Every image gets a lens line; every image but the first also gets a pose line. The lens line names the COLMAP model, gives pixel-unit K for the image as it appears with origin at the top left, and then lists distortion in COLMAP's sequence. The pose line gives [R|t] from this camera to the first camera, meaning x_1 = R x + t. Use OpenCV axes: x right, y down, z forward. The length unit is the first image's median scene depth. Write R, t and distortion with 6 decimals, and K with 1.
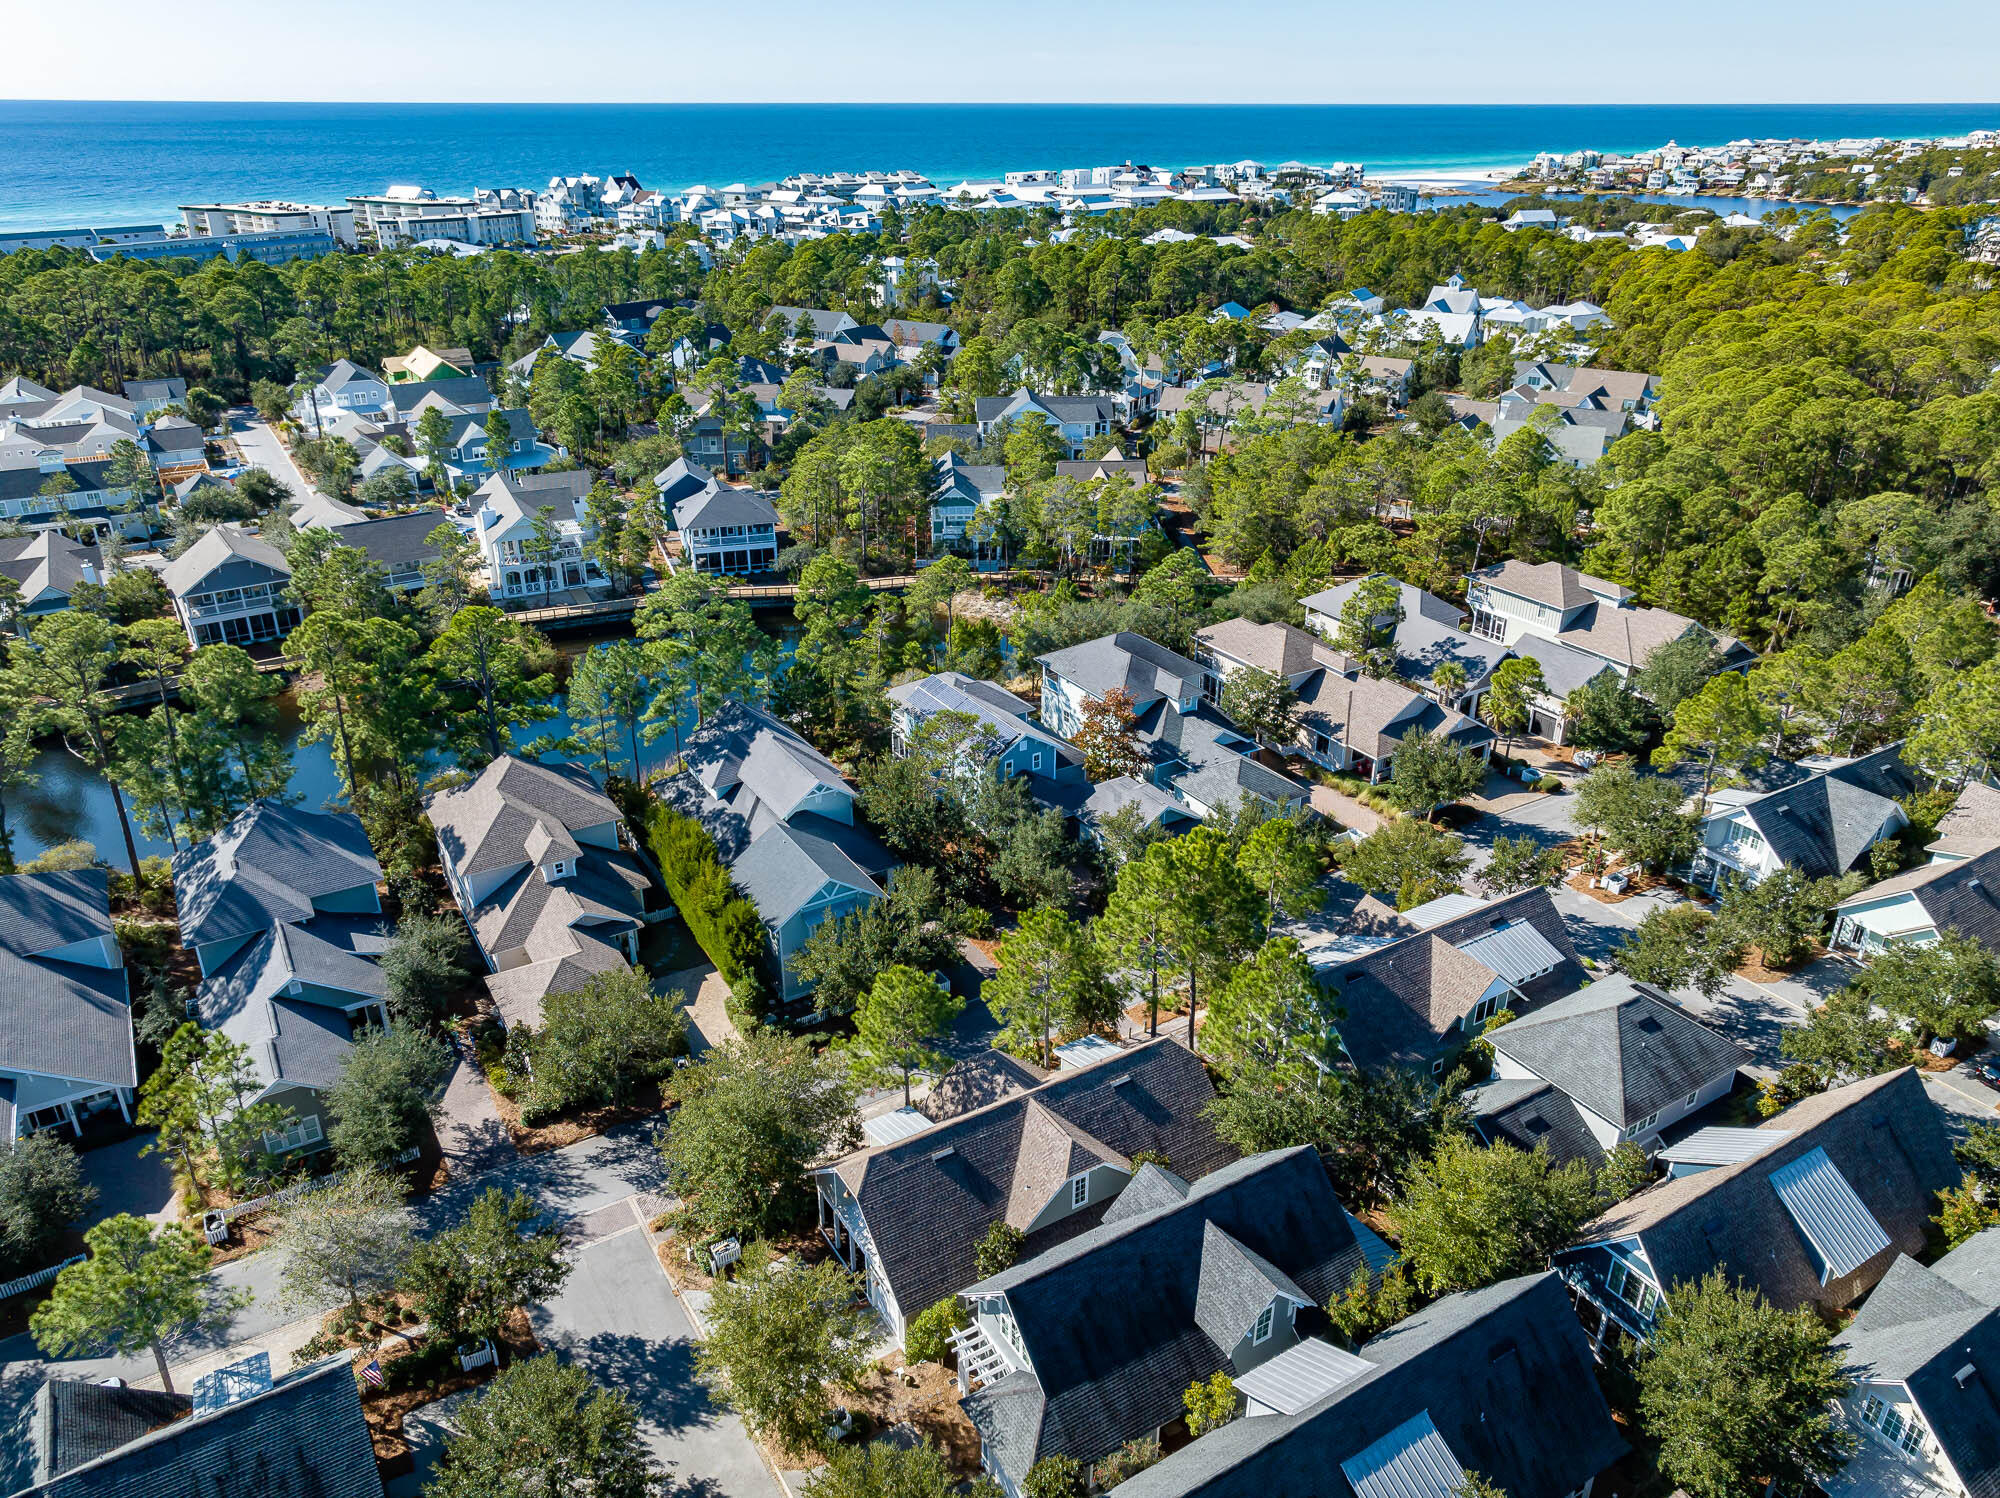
lens RADIAL K [[1394.1, 0, 1000.0], [0, 1394.1, 749.0], [0, 0, 1]] dist [-0.014579, 0.019604]
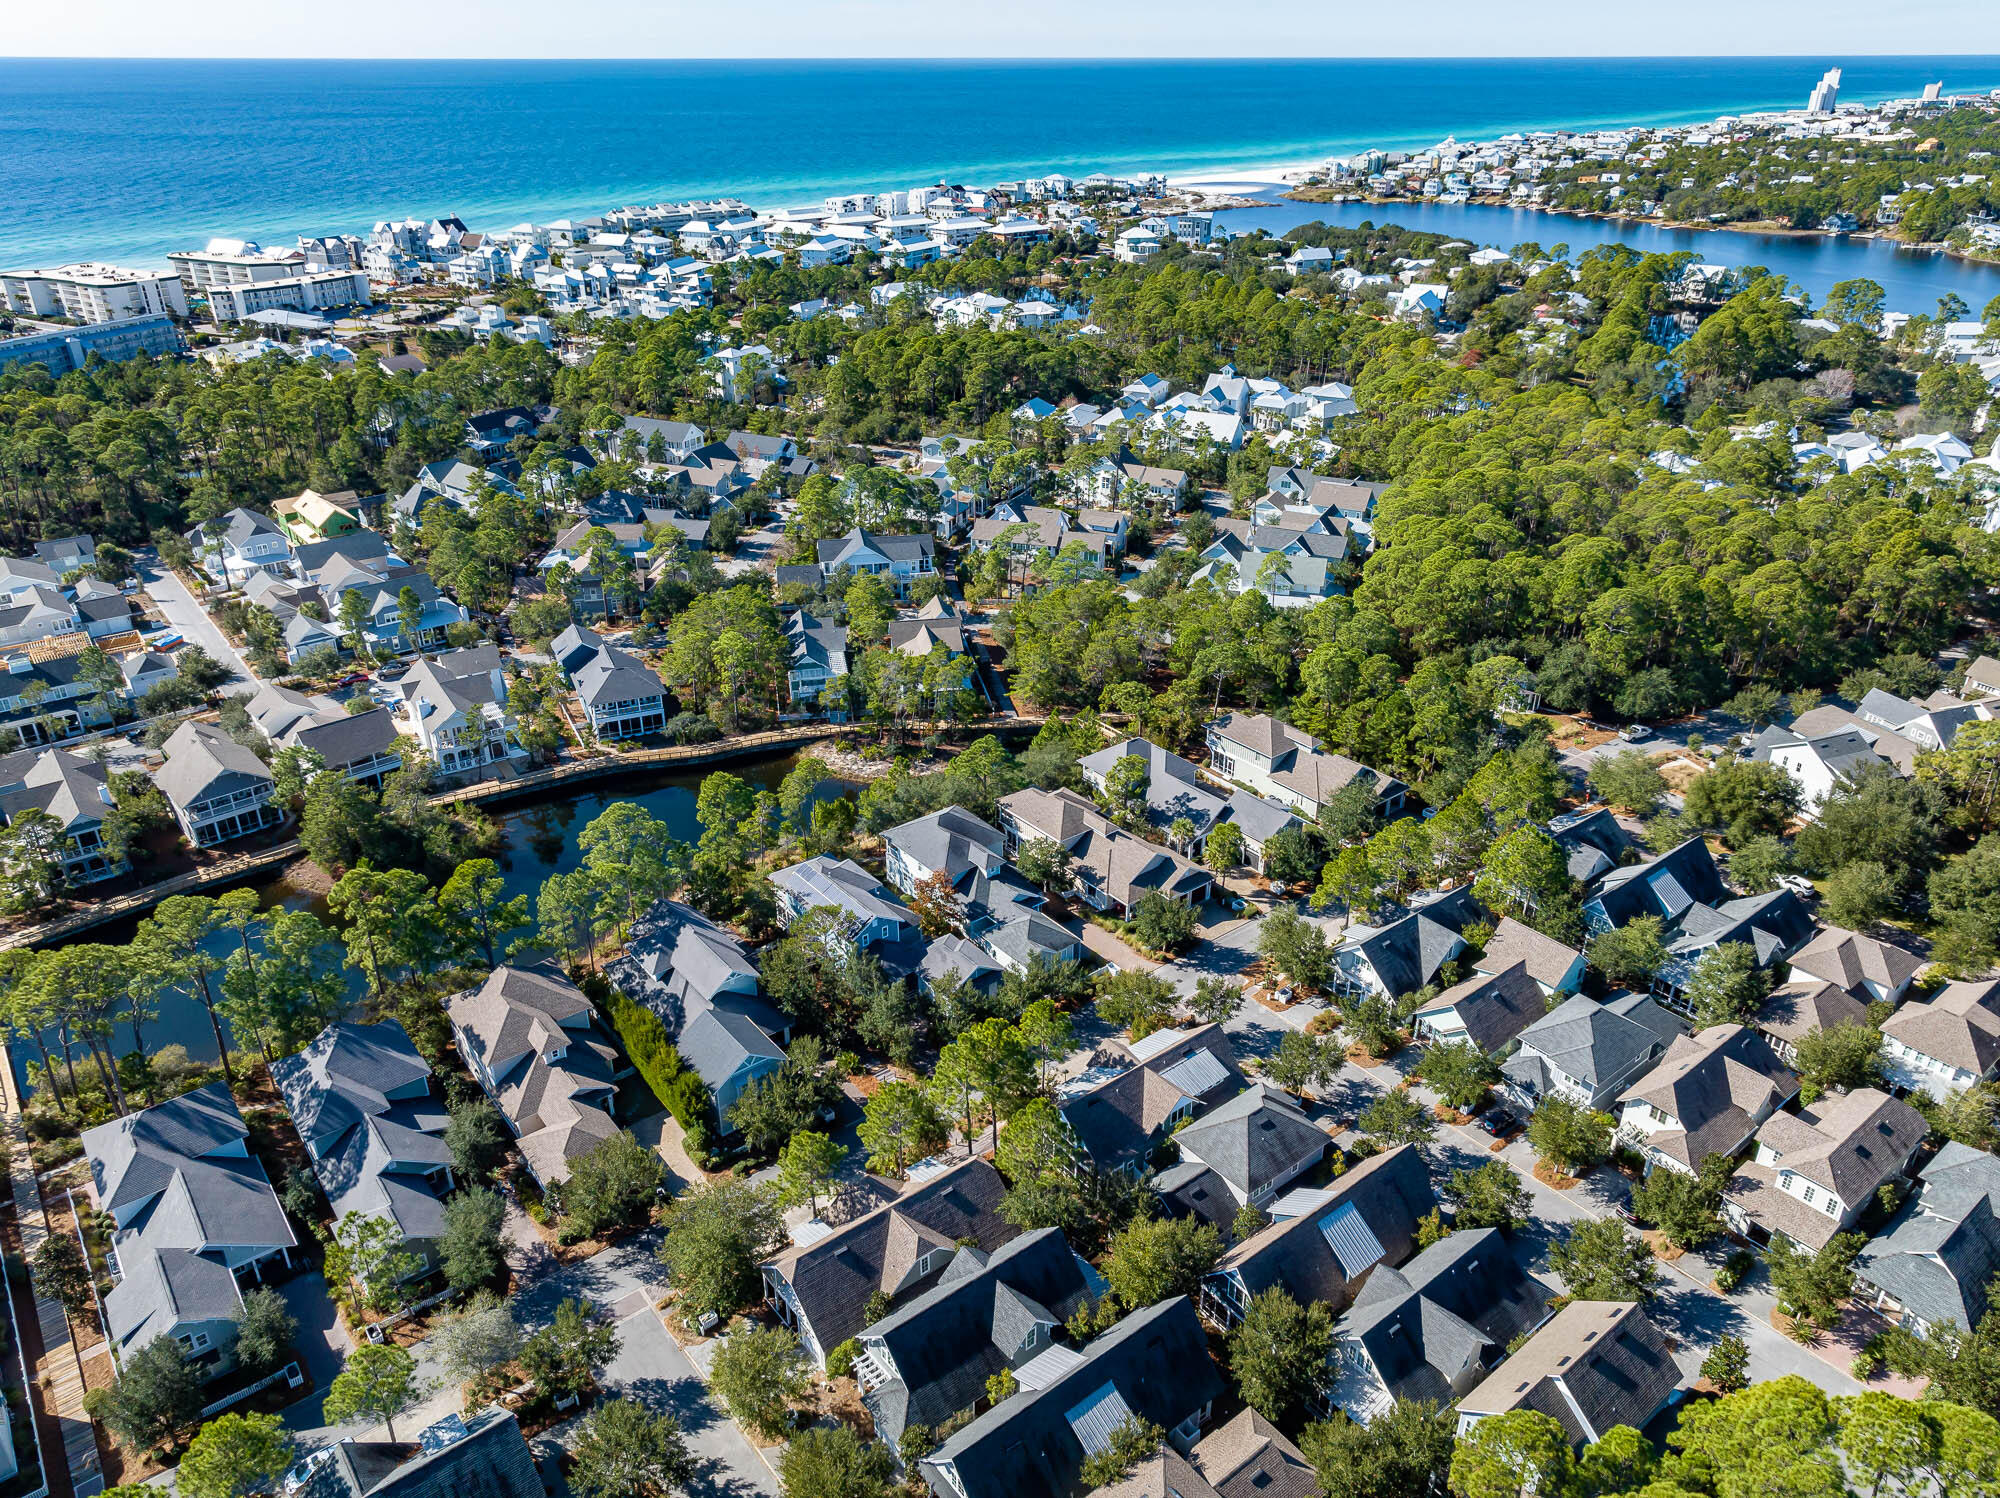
lens RADIAL K [[1394.1, 0, 1000.0], [0, 1394.1, 749.0], [0, 0, 1]] dist [-0.014579, 0.019604]
pose [[0.992780, -0.055662, 0.106252, 0.002356], [0.052709, 0.998147, 0.030399, -0.191673], [-0.107748, -0.024579, 0.993874, -0.361482]]
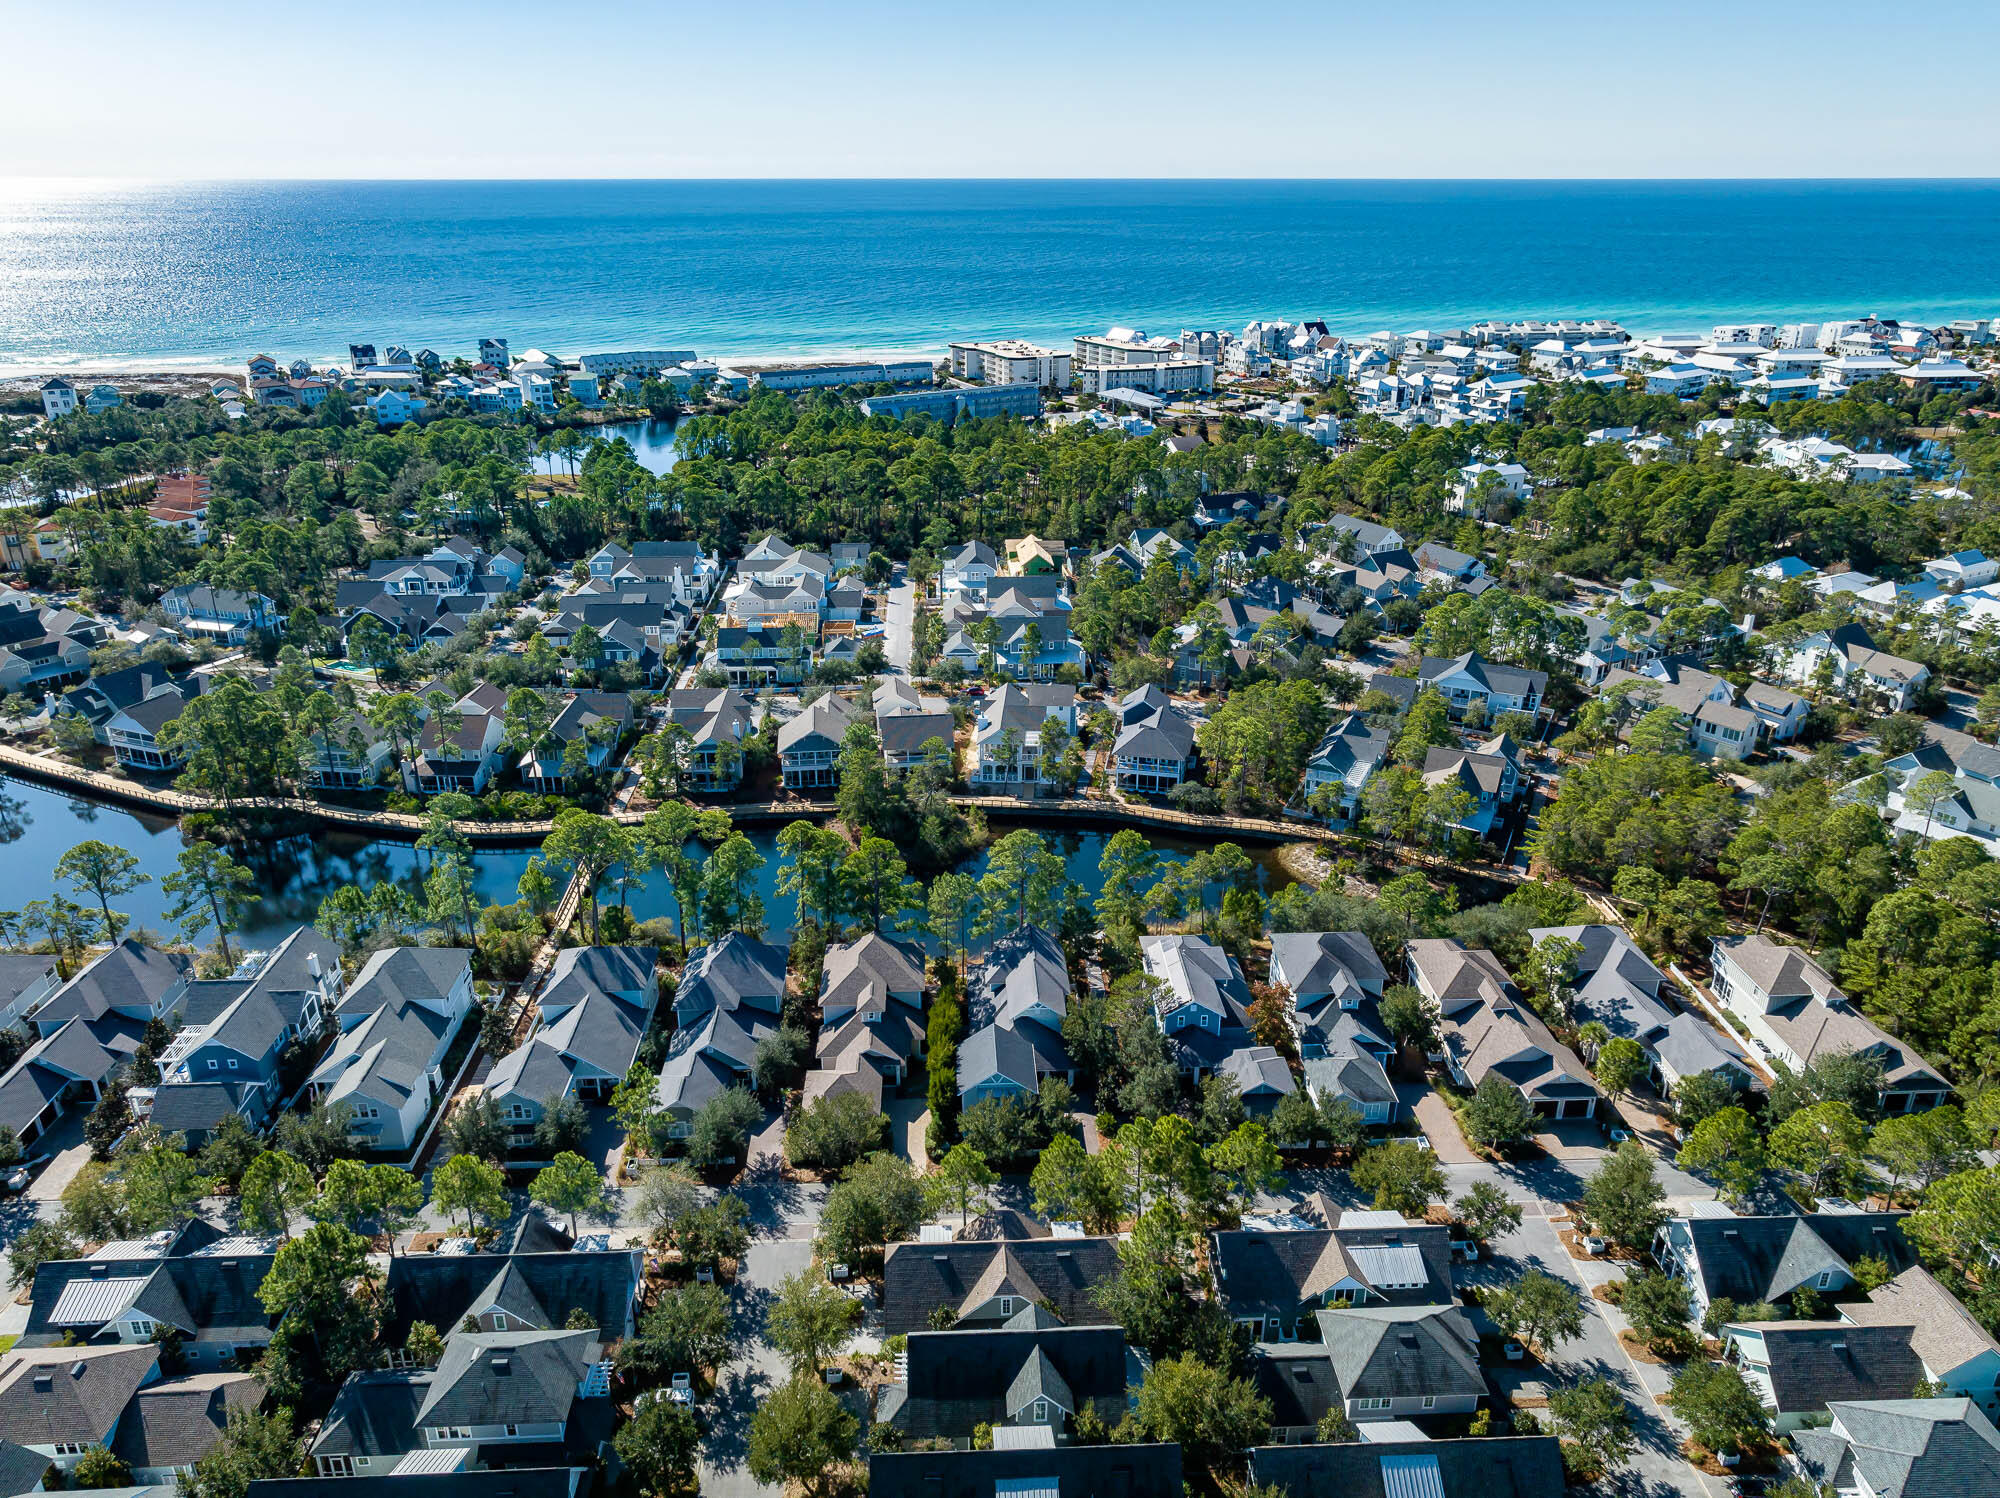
lens RADIAL K [[1394.1, 0, 1000.0], [0, 1394.1, 749.0], [0, 0, 1]] dist [-0.014579, 0.019604]
pose [[0.873571, 0.183379, -0.450828, 0.390938], [-0.203495, 0.979068, 0.003933, -0.202879], [0.442113, 0.088306, 0.892602, -0.336118]]
